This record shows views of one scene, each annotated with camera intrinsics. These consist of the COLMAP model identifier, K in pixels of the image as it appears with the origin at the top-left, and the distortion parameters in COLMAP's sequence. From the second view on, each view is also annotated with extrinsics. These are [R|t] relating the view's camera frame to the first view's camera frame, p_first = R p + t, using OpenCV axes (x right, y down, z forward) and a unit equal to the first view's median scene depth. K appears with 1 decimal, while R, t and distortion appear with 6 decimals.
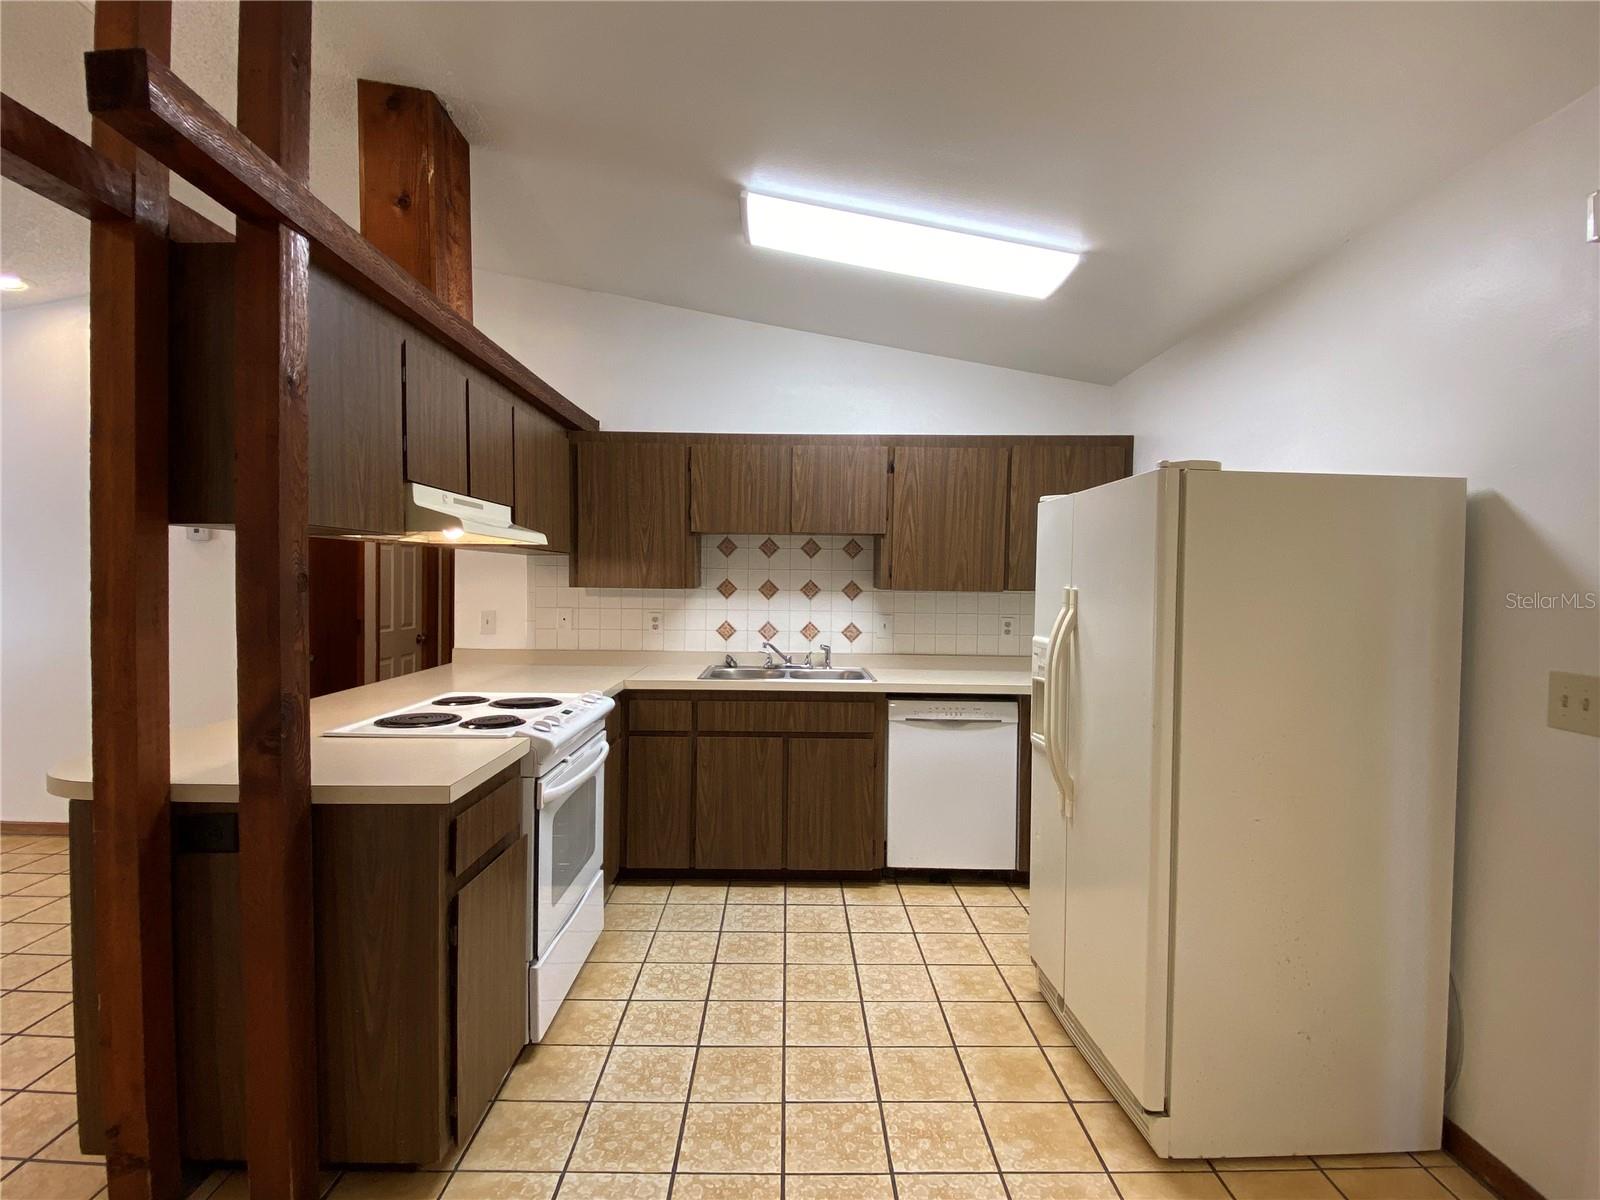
lens RADIAL K [[801.8, 0, 802.7], [0, 801.8, 594.0], [0, 0, 1]] dist [0.148779, -0.120734]
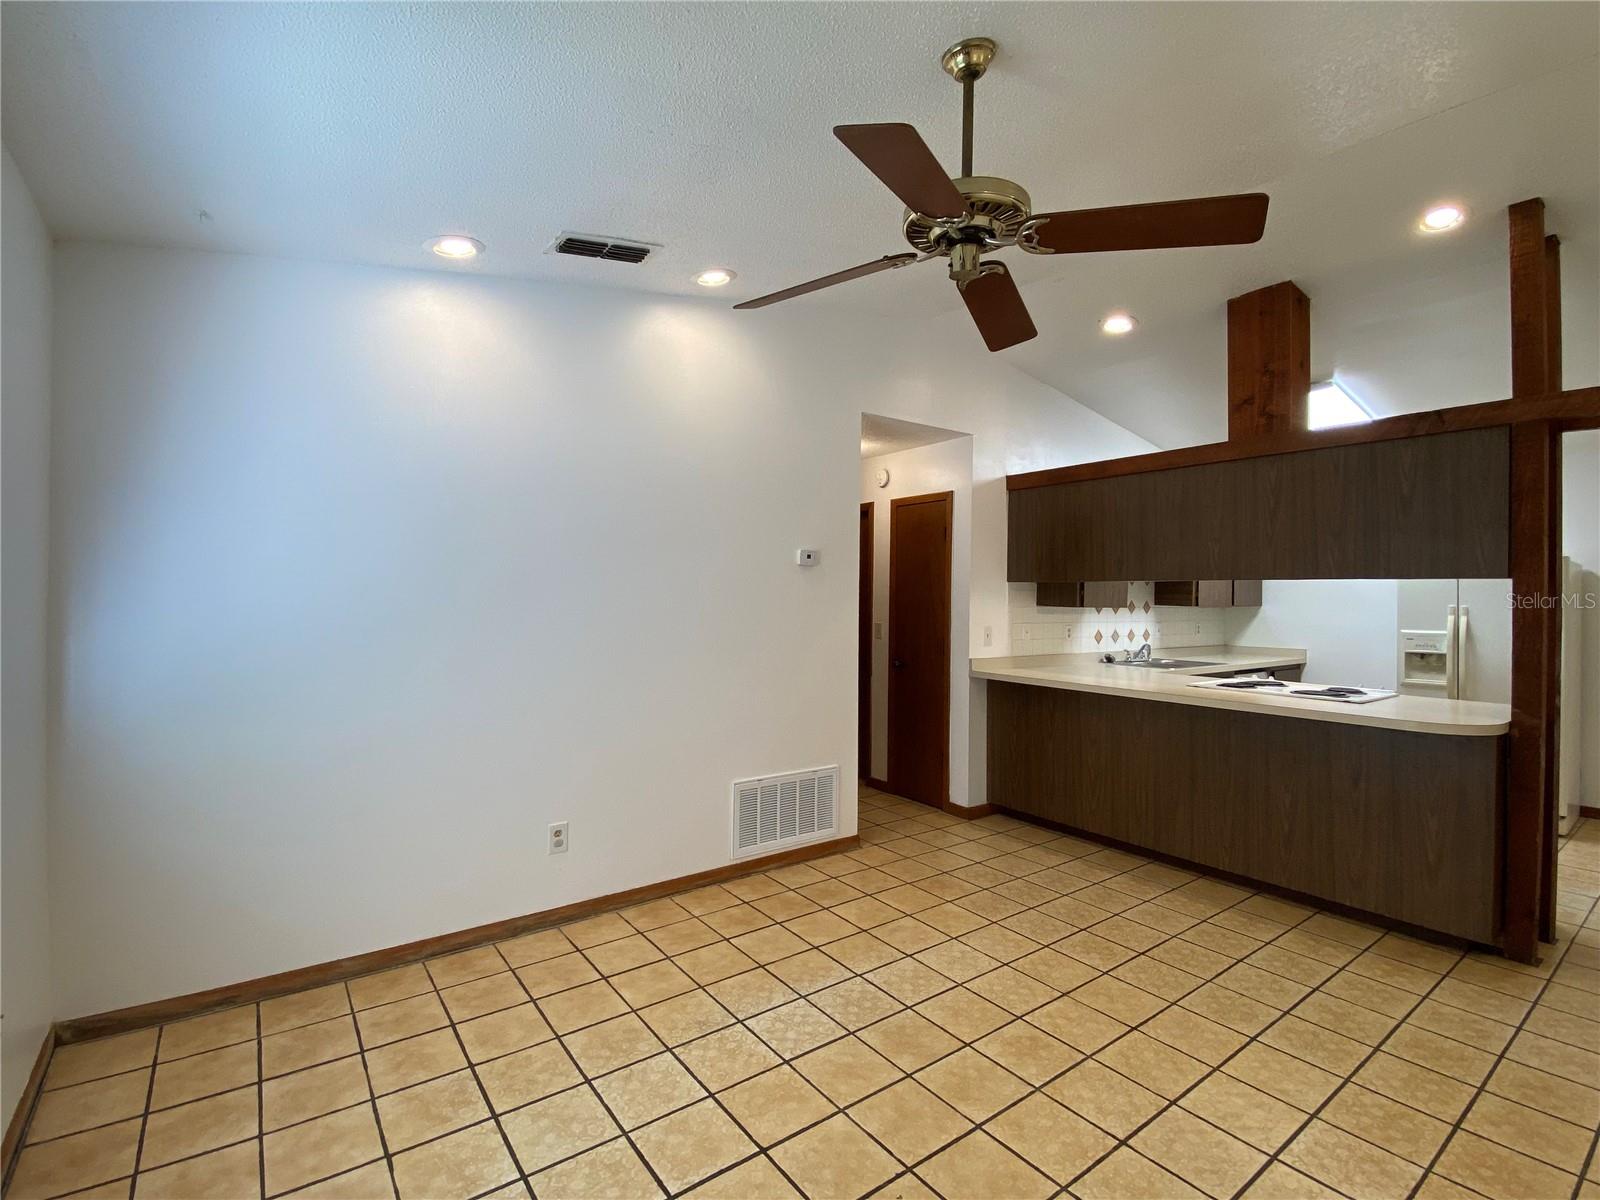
lens RADIAL K [[751.3, 0, 800.5], [0, 751.3, 594.3], [0, 0, 1]] dist [0.077411, -0.053493]
pose [[0.815299, -0.002614, 0.579034, -1.407001], [0.011200, 0.999874, -0.011256, -0.021949], [-0.578932, 0.015663, 0.815225, 0.227408]]
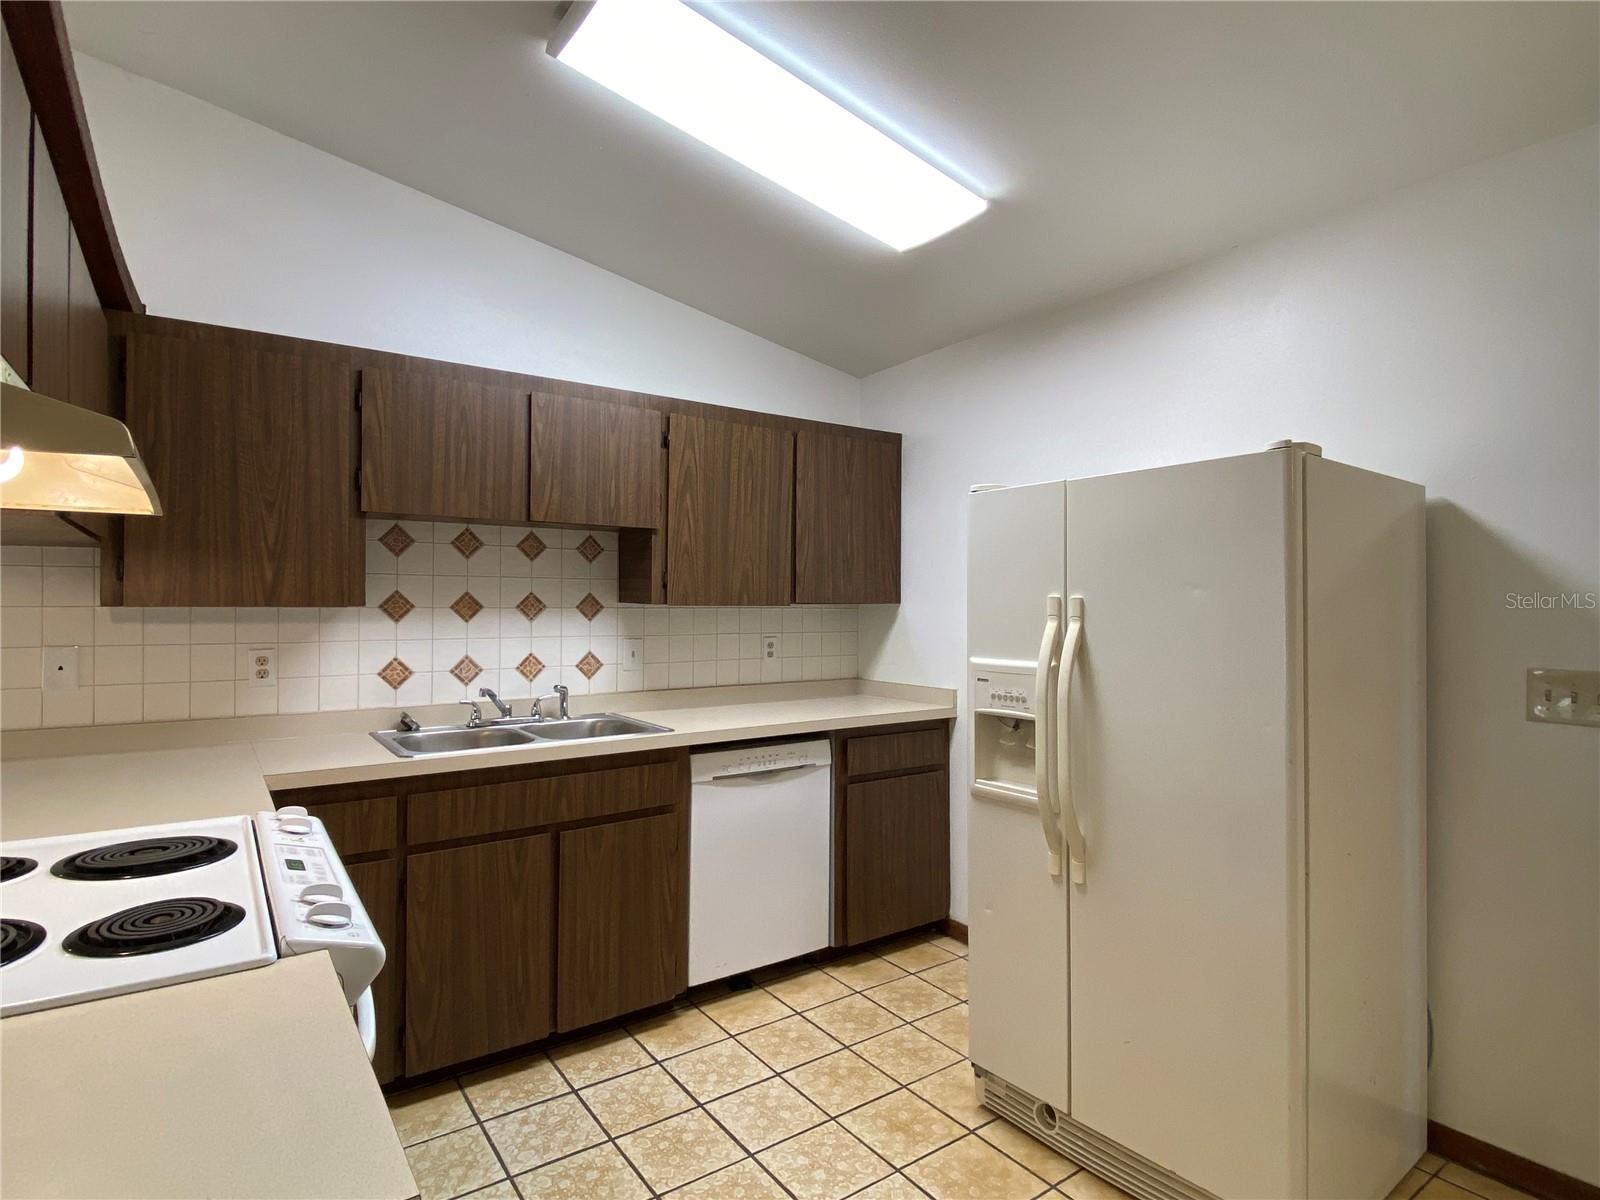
lens RADIAL K [[850.2, 0, 795.5], [0, 850.2, 594.6], [0, 0, 1]] dist [0.098338, -0.090510]
pose [[0.826782, -0.003555, 0.562511, -0.234861], [0.016090, 0.999720, -0.017331, 0.001043], [-0.562292, 0.023380, 0.826608, 0.286187]]
